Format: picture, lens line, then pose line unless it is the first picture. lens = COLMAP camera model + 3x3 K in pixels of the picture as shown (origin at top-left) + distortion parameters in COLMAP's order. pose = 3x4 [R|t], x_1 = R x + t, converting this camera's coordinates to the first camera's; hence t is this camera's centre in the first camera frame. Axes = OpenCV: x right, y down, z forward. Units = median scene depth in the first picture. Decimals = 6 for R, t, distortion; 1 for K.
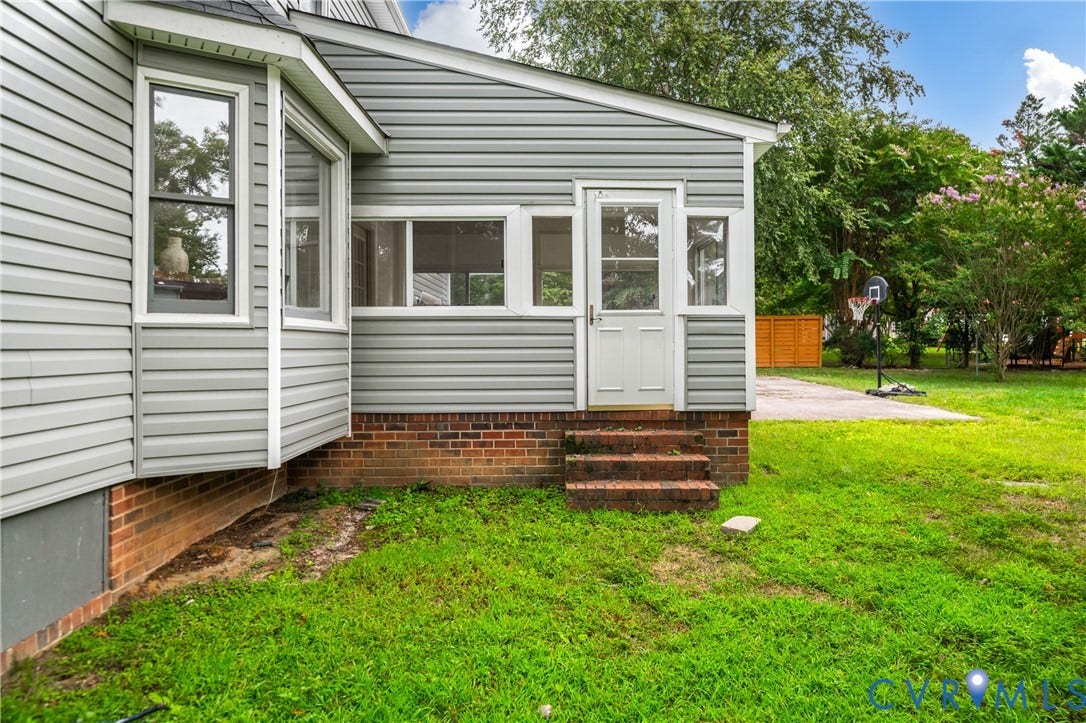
lens RADIAL K [[638.9, 0, 545.9], [0, 638.9, 343.8], [0, 0, 1]] dist [-0.024618, -0.000935]
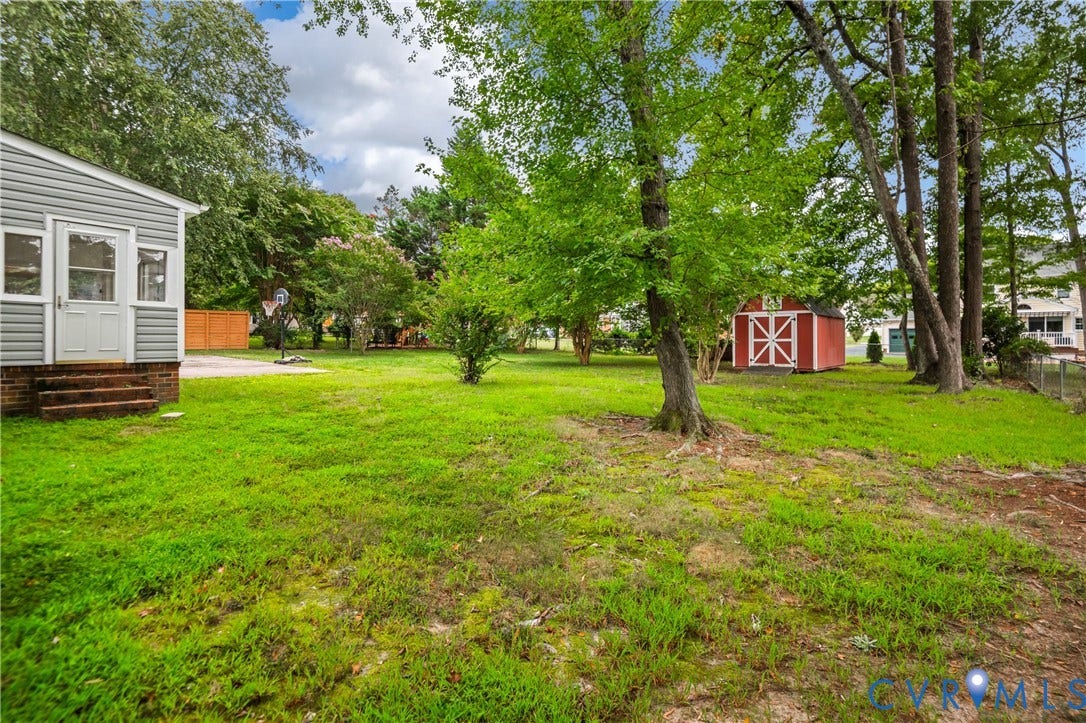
lens RADIAL K [[511.7, 0, 566.0], [0, 511.7, 338.2], [0, 0, 1]] dist [0.001171, -0.005394]
pose [[0.588428, 0.008339, 0.808507, -0.092751], [-0.009087, 0.999952, -0.003699, 0.015973], [-0.808499, -0.005170, 0.588475, -0.328552]]
